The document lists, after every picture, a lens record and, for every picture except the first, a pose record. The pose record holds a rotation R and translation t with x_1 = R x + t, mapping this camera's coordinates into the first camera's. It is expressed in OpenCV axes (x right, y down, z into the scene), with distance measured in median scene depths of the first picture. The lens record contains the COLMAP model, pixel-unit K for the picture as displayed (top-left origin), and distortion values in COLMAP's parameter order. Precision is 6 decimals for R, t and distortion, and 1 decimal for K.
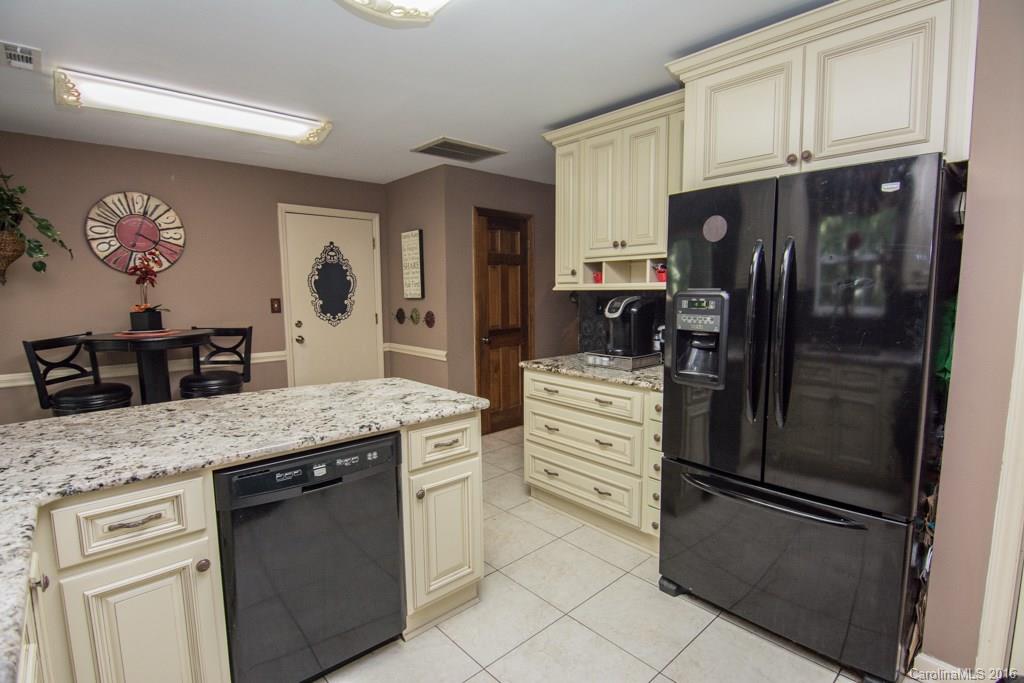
lens RADIAL K [[497.8, 0, 515.3], [0, 497.8, 345.2], [0, 0, 1]] dist [-0.010616, -0.007053]
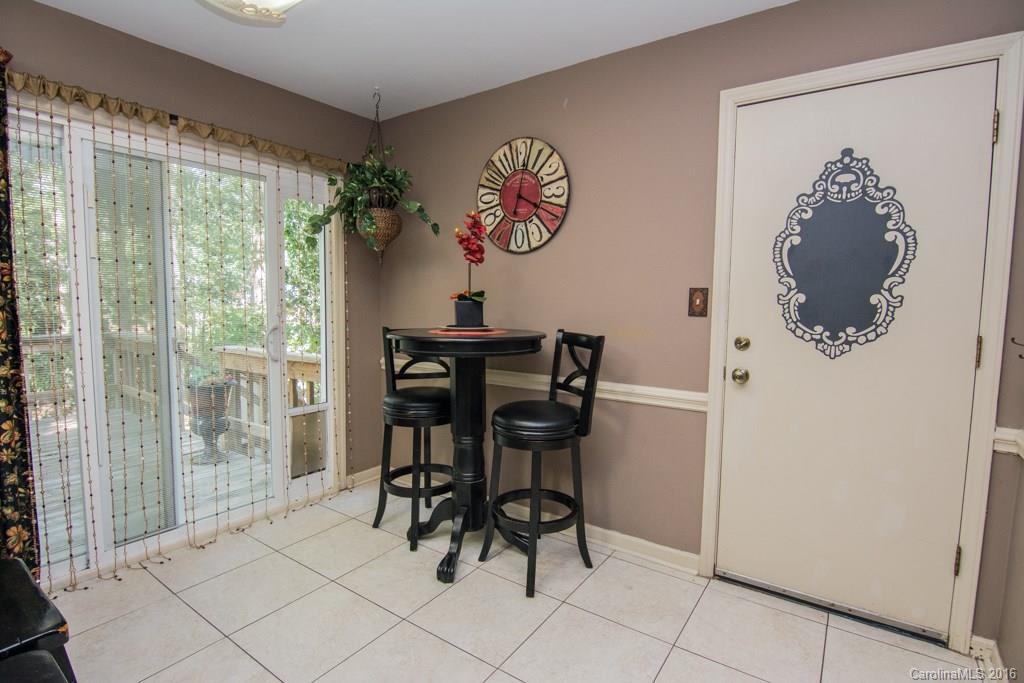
lens RADIAL K [[497.8, 0, 511.7], [0, 497.8, 346.2], [0, 0, 1]] dist [-0.010616, -0.007053]
pose [[0.214417, 0.095199, -0.972092, -0.030177], [-0.123261, 0.989920, 0.069757, -0.054057], [0.968934, 0.104864, 0.223989, 0.814512]]
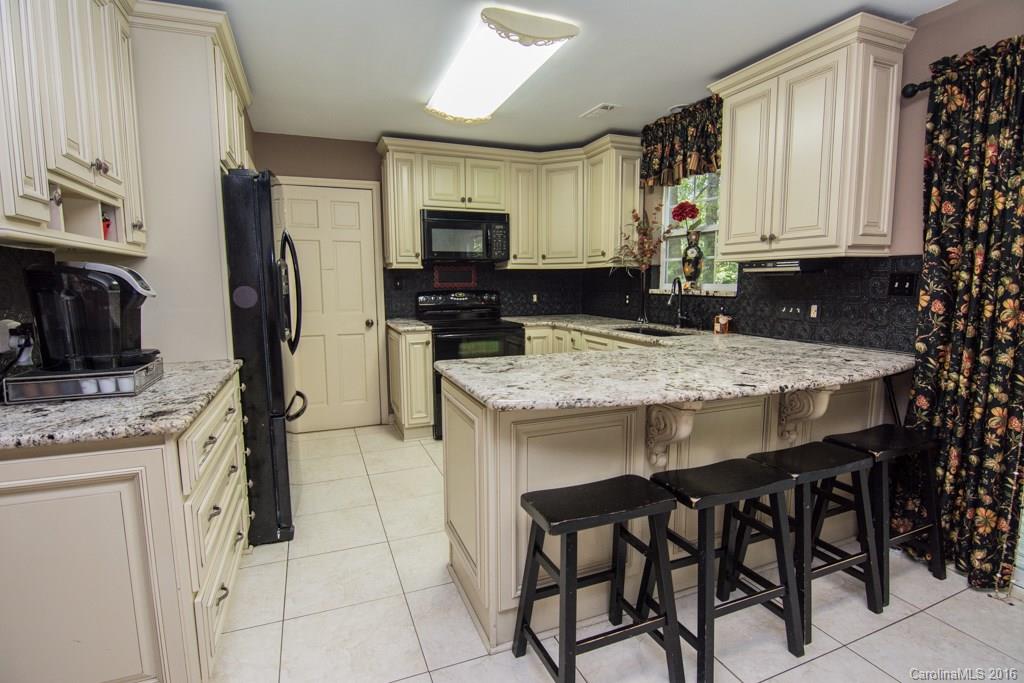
lens RADIAL K [[497.8, 0, 512.6], [0, 497.8, 343.8], [0, 0, 1]] dist [-0.010616, -0.007053]
pose [[-0.936010, -0.034695, 0.350259, -0.322290], [0.049581, 0.972210, 0.228800, -0.084672], [-0.348464, 0.231525, -0.908278, 1.055067]]
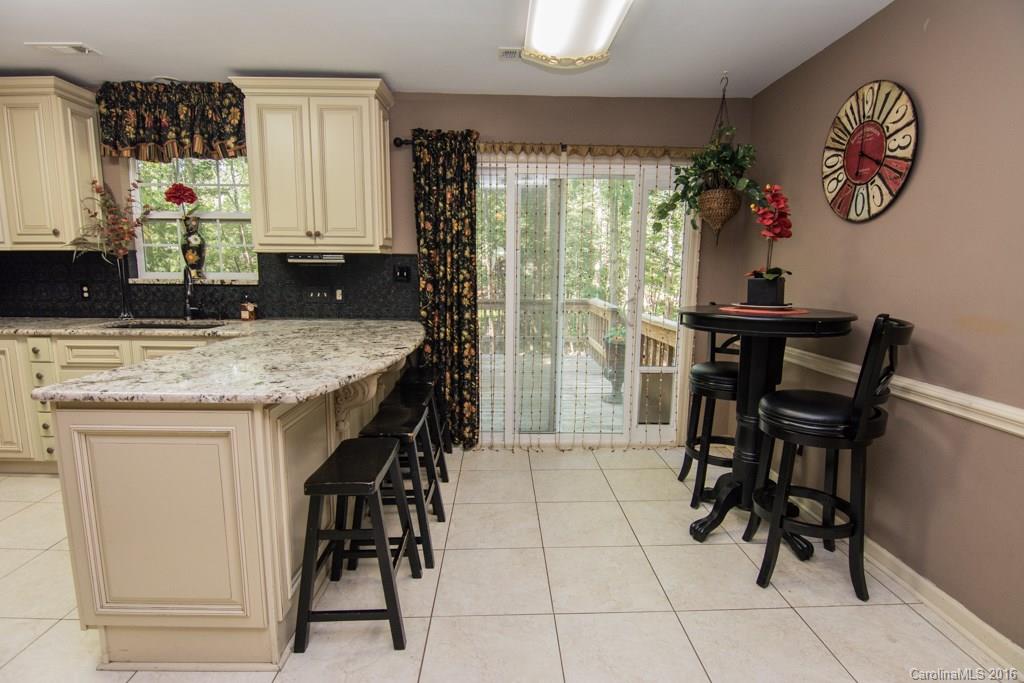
lens RADIAL K [[497.8, 0, 510.9], [0, 497.8, 346.8], [0, 0, 1]] dist [-0.010616, -0.007053]
pose [[-0.658358, 0.111827, -0.744352, 0.009827], [-0.092196, 0.969476, 0.227192, -0.088360], [0.747038, 0.218200, -0.627952, 1.068362]]
